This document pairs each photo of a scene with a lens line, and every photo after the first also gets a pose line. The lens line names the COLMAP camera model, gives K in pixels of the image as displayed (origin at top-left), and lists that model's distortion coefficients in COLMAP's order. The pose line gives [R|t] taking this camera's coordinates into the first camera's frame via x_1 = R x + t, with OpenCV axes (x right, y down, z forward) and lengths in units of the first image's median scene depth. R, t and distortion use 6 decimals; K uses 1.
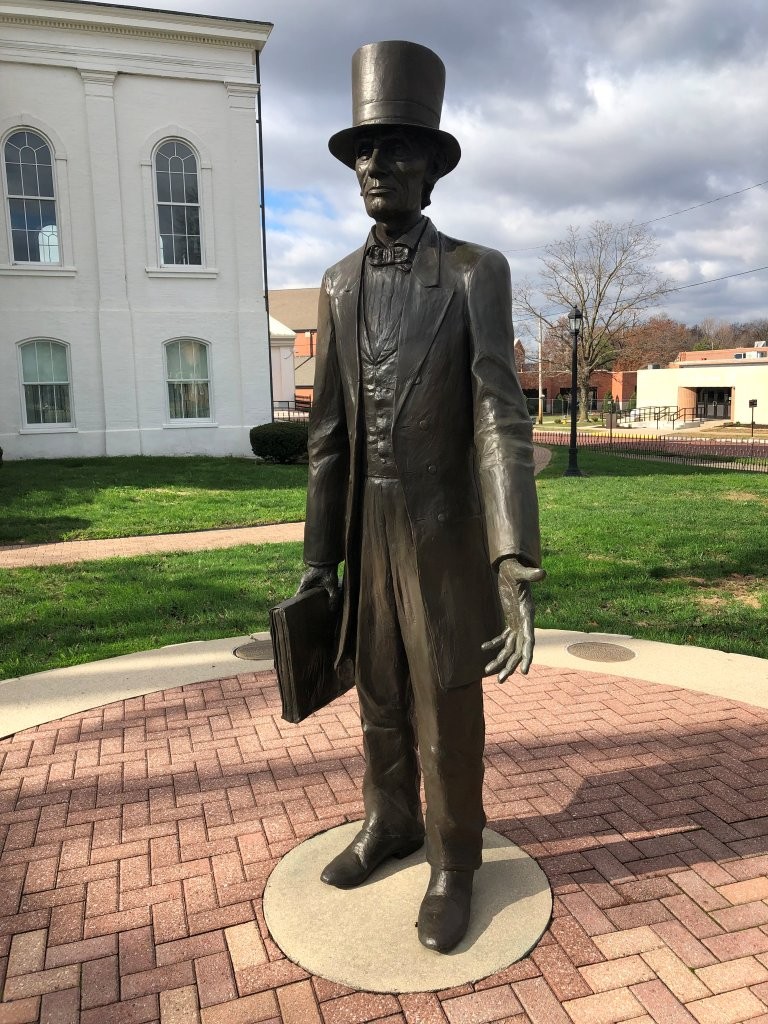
lens RADIAL K [[837.6, 0, 388.2], [0, 837.6, 502.1], [0, 0, 1]] dist [0.020257, -0.008158]
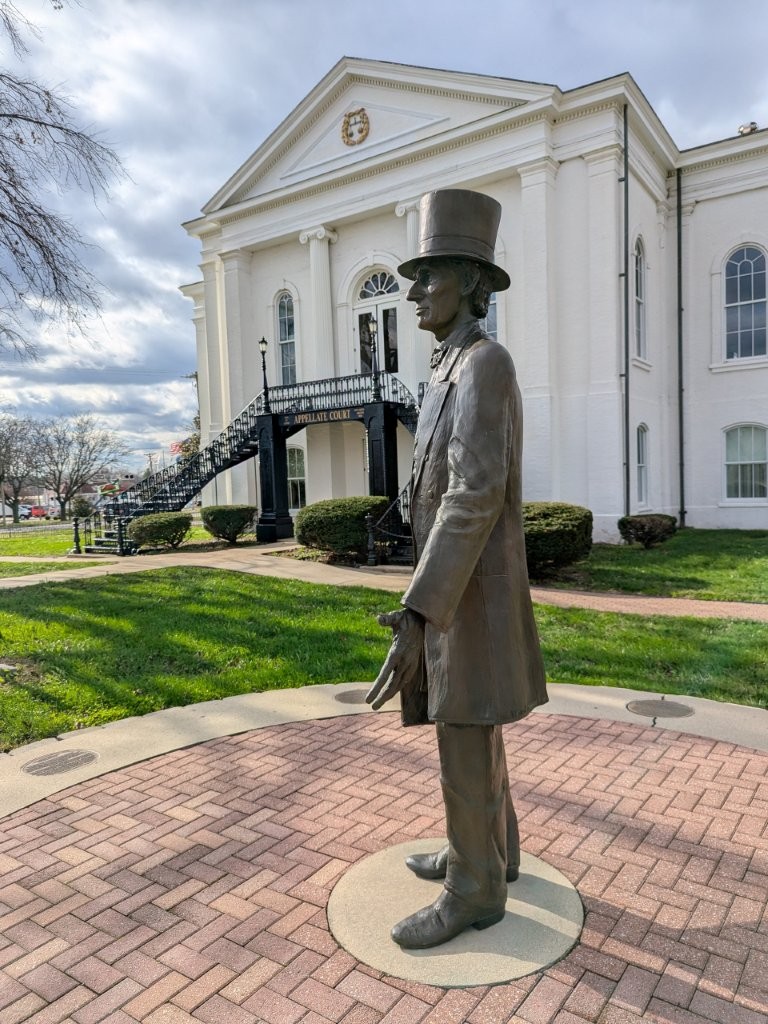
lens RADIAL K [[723.8, 0, 387.0], [0, 723.8, 512.2], [0, 0, 1]] dist [0.051197, -0.051246]
pose [[0.595906, 0.034892, -0.802296, 0.095729], [-0.093951, 0.995224, -0.026499, -0.003809], [0.797539, 0.091167, 0.596338, 0.036993]]
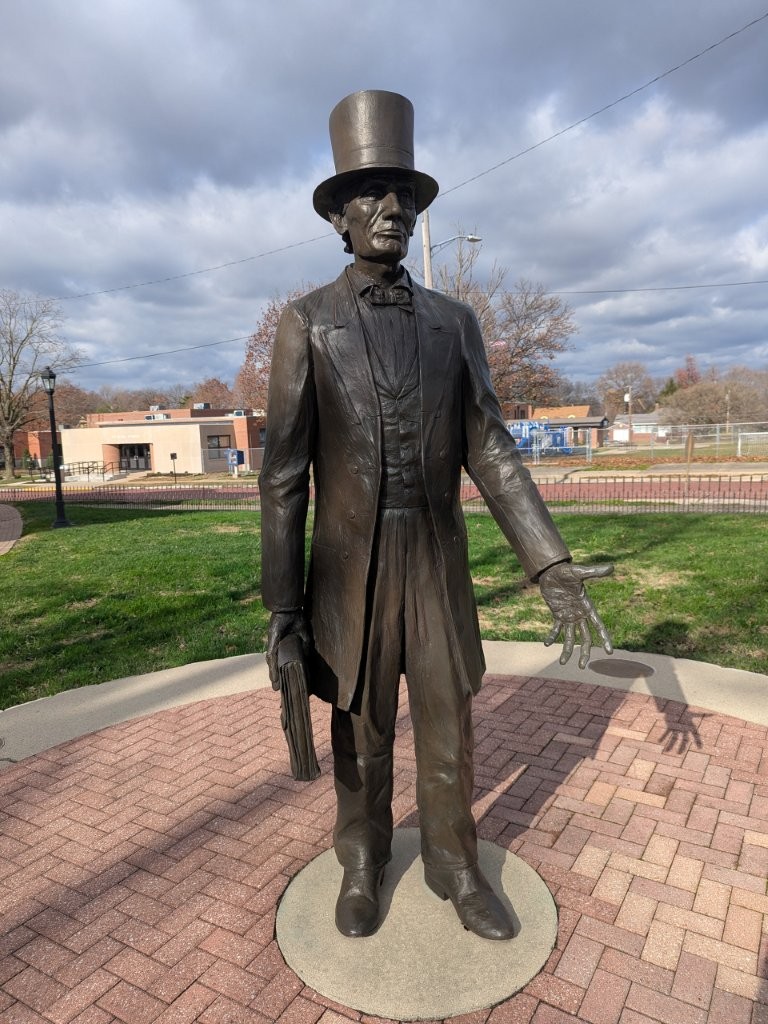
lens RADIAL K [[723.8, 0, 387.9], [0, 723.8, 507.4], [0, 0, 1]] dist [0.051197, -0.051246]
pose [[0.744583, -0.078758, 0.662867, -0.071845], [0.111953, 0.993684, -0.007691, -0.002973], [-0.658074, 0.079937, 0.748698, 0.039836]]
